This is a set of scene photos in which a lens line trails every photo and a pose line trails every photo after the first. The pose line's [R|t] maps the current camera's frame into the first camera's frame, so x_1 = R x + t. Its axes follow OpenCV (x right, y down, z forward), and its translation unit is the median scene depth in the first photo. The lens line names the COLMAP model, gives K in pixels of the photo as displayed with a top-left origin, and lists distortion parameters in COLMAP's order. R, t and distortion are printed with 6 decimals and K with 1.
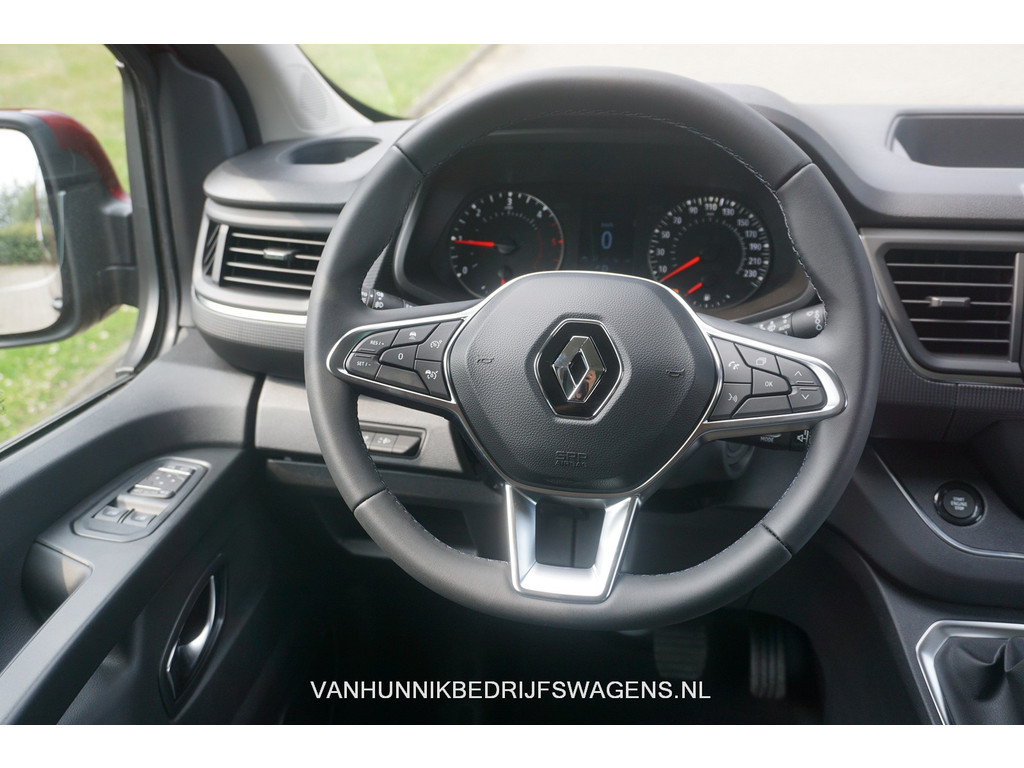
lens RADIAL K [[991.4, 0, 515.9], [0, 991.4, 383.2], [0, 0, 1]] dist [-0.006274, 0.000000]
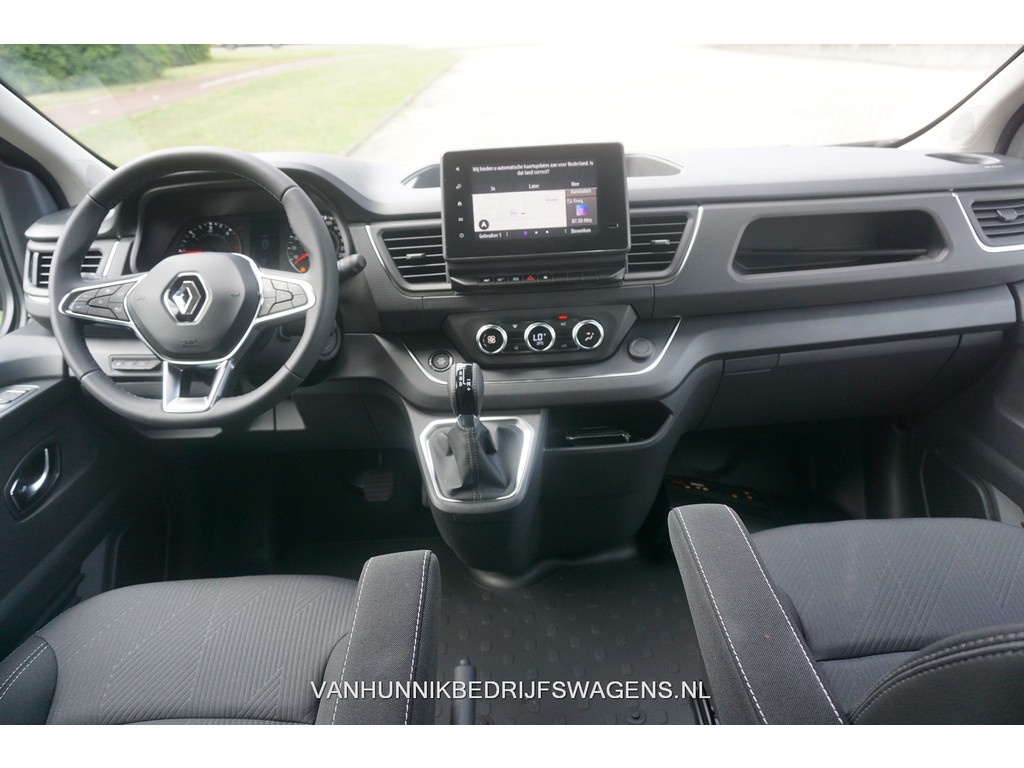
lens RADIAL K [[720.4, 0, 510.5], [0, 720.4, 385.3], [0, 0, 1]] dist [-0.004309, 0.001821]
pose [[0.988581, -0.101645, 0.111248, 0.434693], [0.101894, 0.994789, 0.003465, 0.182852], [-0.111020, 0.007910, 0.993787, -0.422922]]
